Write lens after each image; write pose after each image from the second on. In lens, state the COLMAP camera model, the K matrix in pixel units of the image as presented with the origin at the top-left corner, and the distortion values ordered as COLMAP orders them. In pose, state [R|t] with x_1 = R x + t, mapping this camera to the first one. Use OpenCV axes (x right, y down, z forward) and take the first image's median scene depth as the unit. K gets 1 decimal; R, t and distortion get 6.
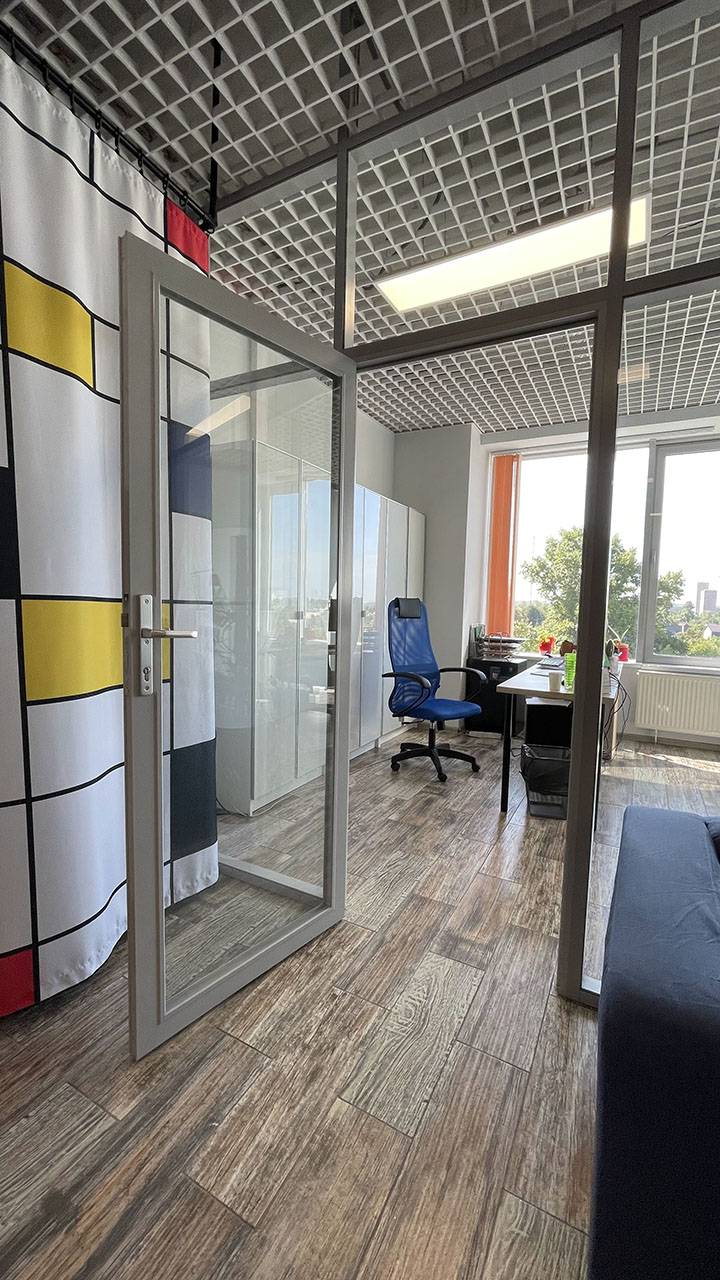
lens RADIAL K [[522.0, 0, 362.3], [0, 522.0, 636.5], [0, 0, 1]] dist [-0.000001, -0.000297]
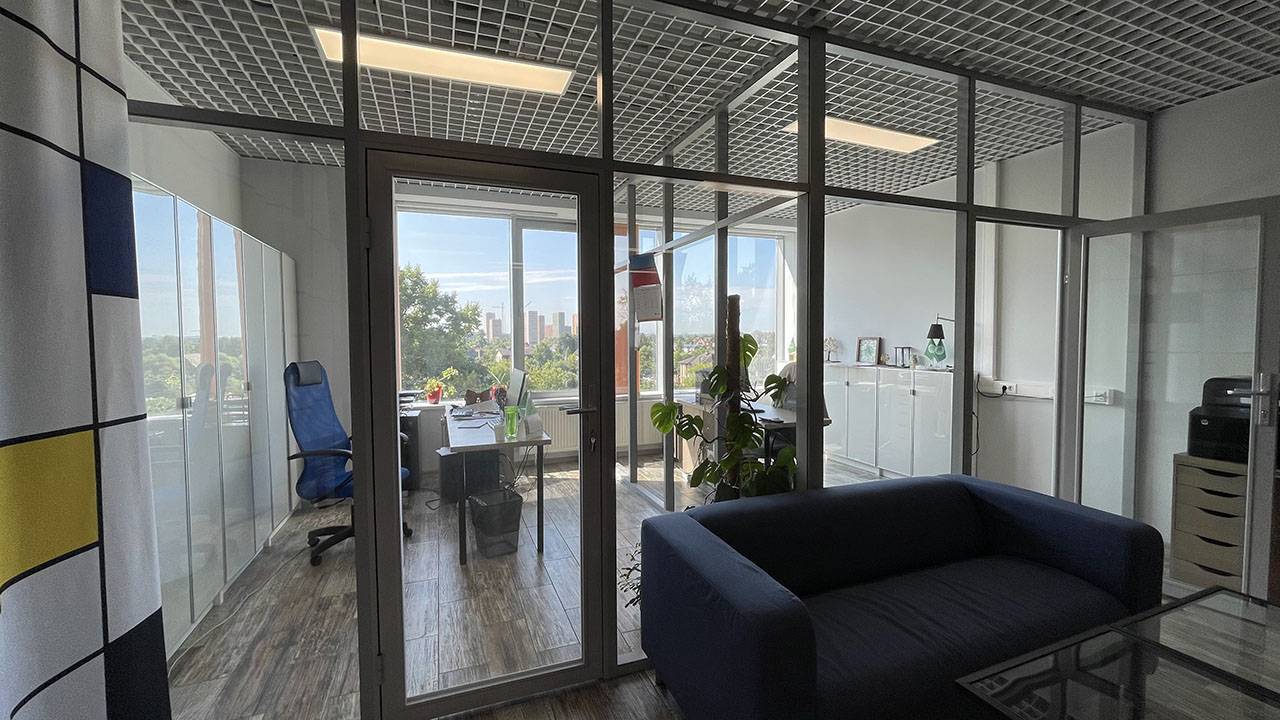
lens RADIAL K [[522.0, 0, 642.5], [0, 522.0, 360.4], [0, 0, 1]] dist [-0.000001, -0.000297]
pose [[0.653425, -0.070544, 0.753697, -0.182557], [0.079529, 0.996536, 0.024325, -0.049909], [-0.752802, 0.044046, 0.656771, 0.014152]]
